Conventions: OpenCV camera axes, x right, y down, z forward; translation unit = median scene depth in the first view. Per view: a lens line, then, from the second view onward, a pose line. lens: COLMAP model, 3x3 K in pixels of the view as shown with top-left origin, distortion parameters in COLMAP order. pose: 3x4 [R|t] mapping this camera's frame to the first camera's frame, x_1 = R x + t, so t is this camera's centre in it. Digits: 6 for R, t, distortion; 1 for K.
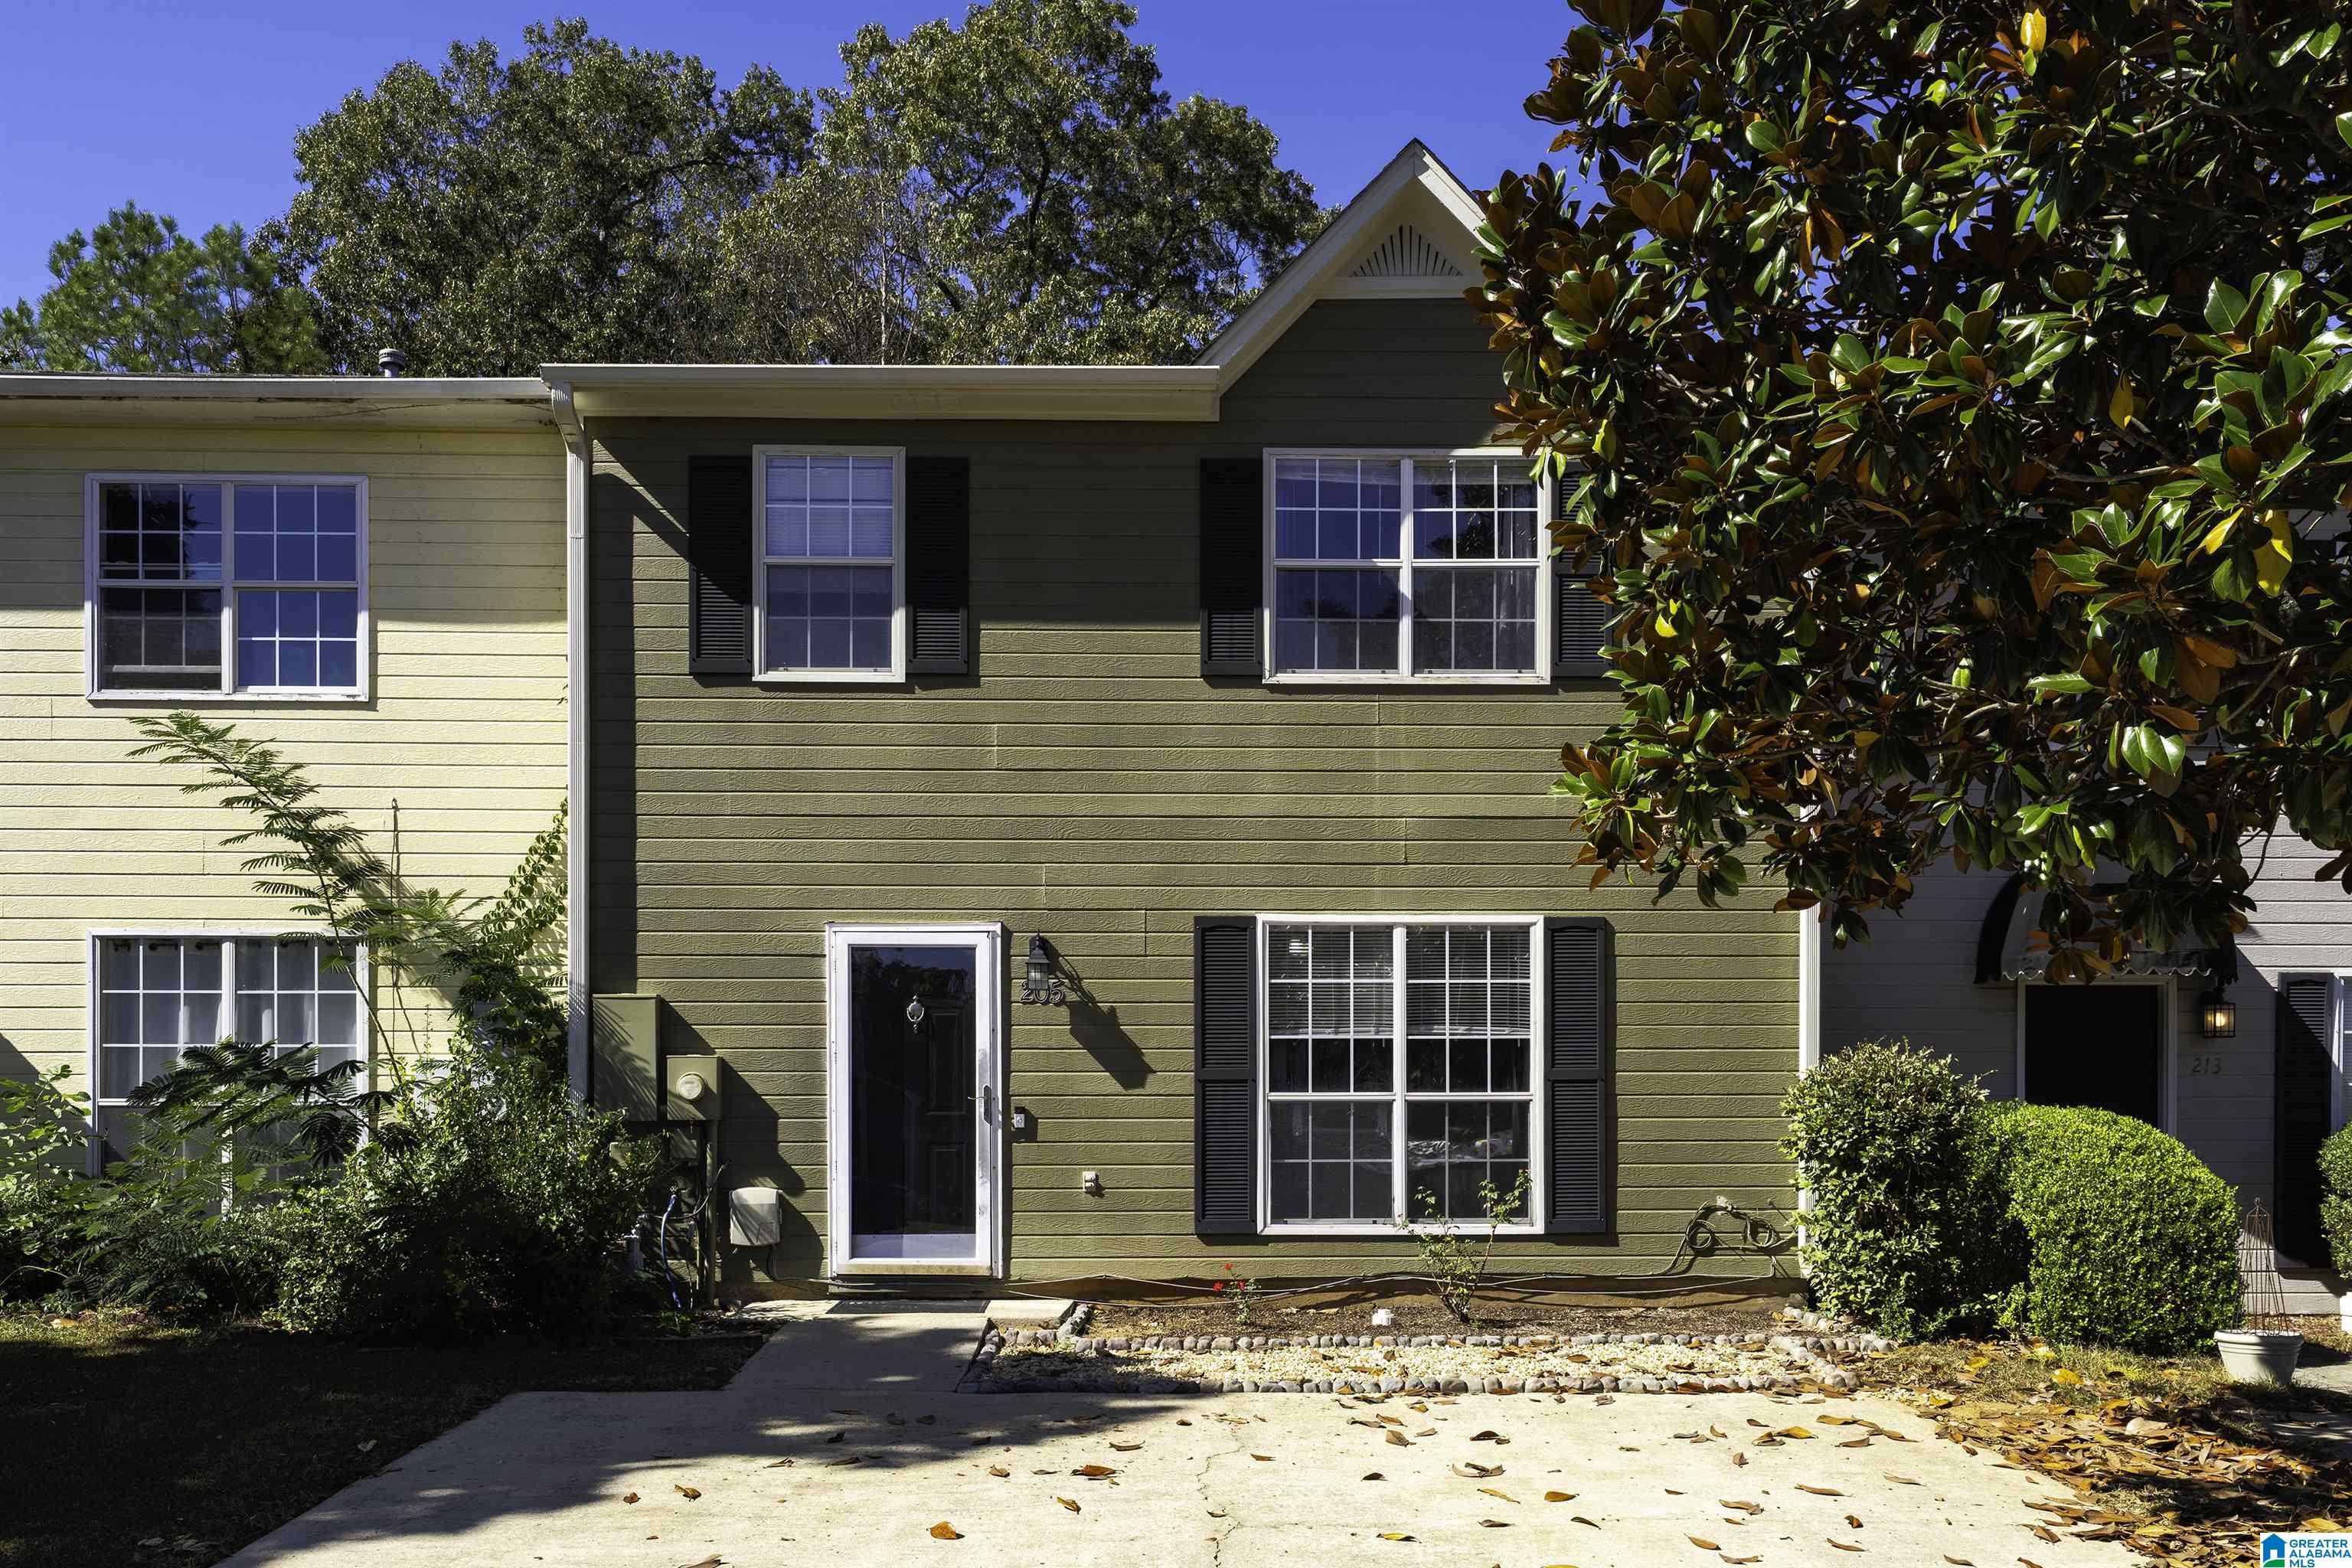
lens RADIAL K [[1961.0, 0, 1176.0], [0, 1961.0, 784.0], [0, 0, 1]] dist [0.011144, -0.005386]
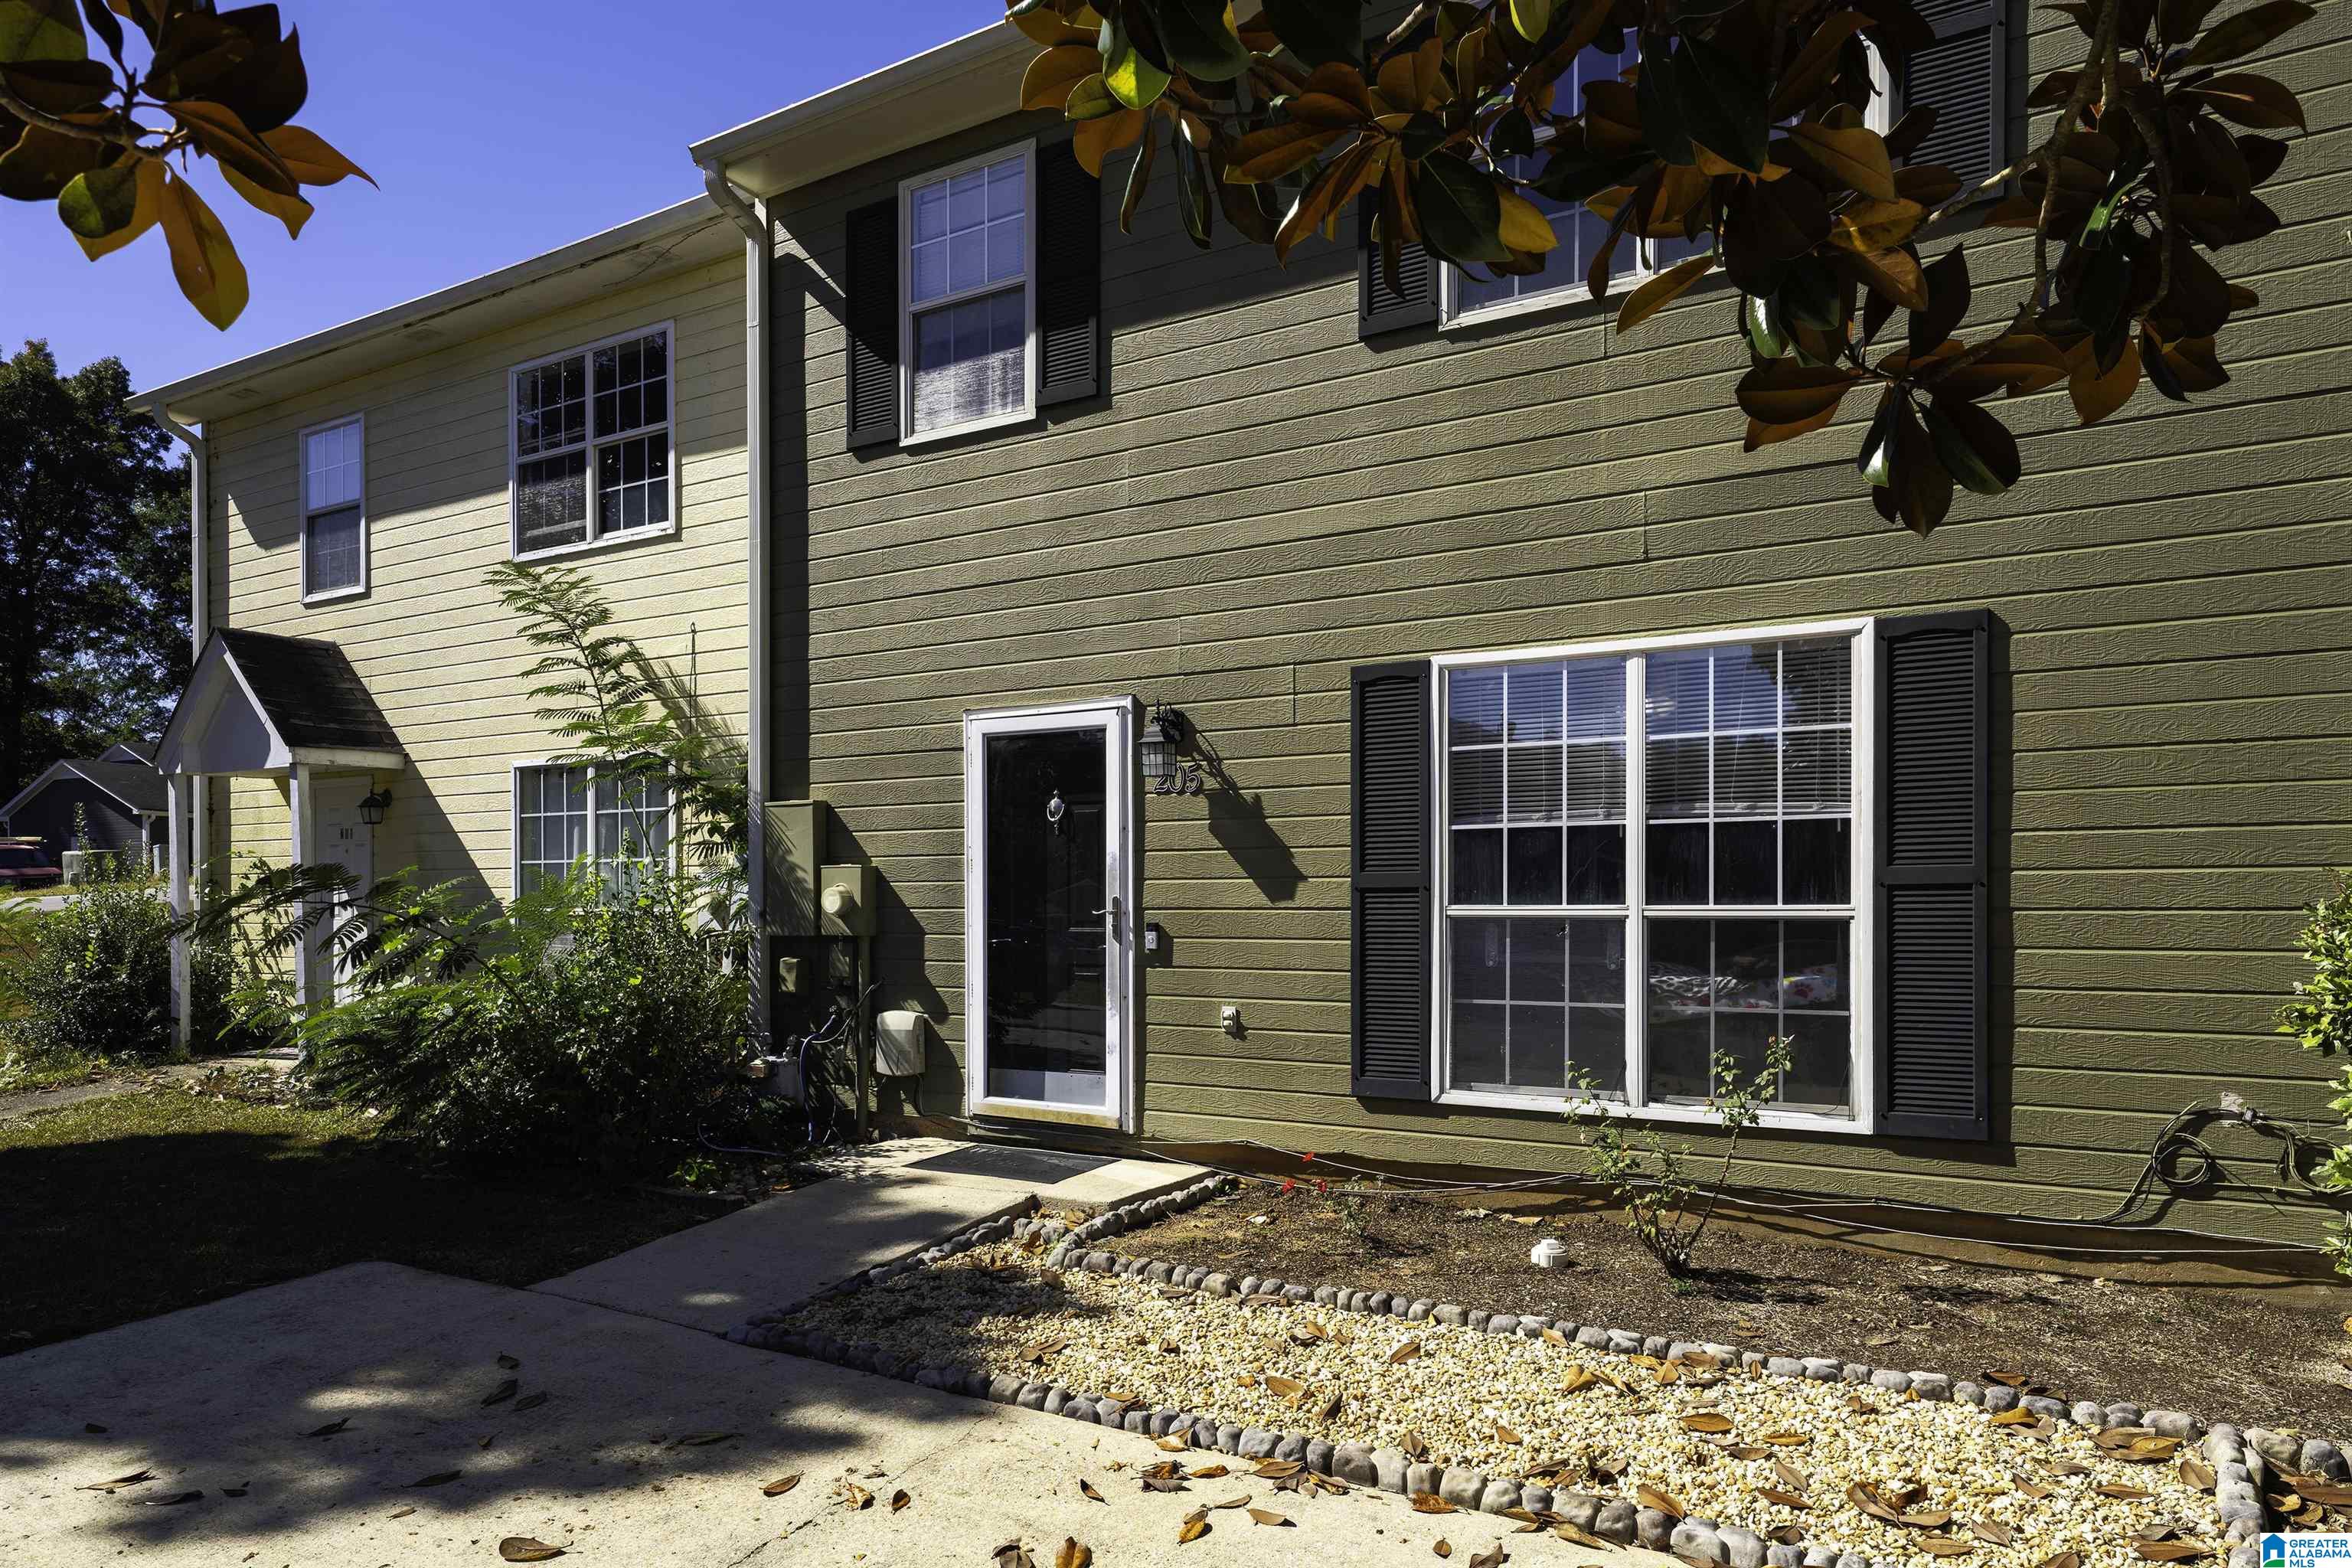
lens RADIAL K [[1469.1, 0, 1176.0], [0, 1469.1, 784.0], [0, 0, 1]] dist [0.002903, -0.001516]
pose [[0.847967, -0.043181, -0.528287, 0.244971], [0.092358, 0.993466, 0.067041, 0.068715], [0.521940, -0.105640, 0.846415, 0.501229]]
